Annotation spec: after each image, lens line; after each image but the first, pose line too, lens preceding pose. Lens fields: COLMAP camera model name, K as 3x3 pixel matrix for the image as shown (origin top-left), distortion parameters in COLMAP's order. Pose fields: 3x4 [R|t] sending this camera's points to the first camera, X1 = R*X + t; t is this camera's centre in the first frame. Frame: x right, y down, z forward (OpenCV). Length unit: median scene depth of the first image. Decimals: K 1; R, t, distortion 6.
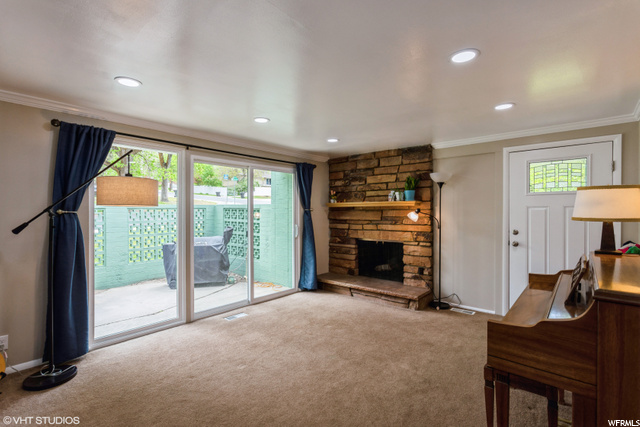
lens RADIAL K [[304.0, 0, 317.5], [0, 304.0, 212.3], [0, 0, 1]] dist [0.002930, -0.000066]
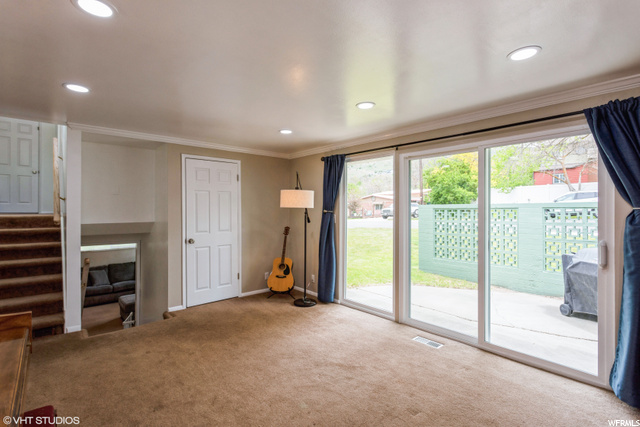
lens RADIAL K [[304.0, 0, 317.5], [0, 304.0, 212.3], [0, 0, 1]] dist [0.002930, -0.000066]
pose [[-0.115372, 0.009547, -0.993277, 0.597402], [-0.005022, 0.999935, 0.010194, -0.009953], [0.993310, 0.006164, -0.115316, 0.847924]]
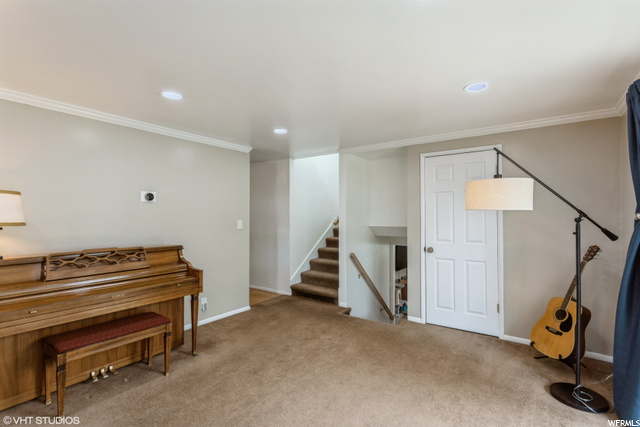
lens RADIAL K [[304.0, 0, 317.5], [0, 304.0, 212.3], [0, 0, 1]] dist [0.002930, -0.000066]
pose [[-0.993826, -0.000879, -0.110951, -0.018239], [-0.000294, 0.999986, -0.005288, -0.006977], [0.110954, -0.005223, -0.993812, 1.226509]]
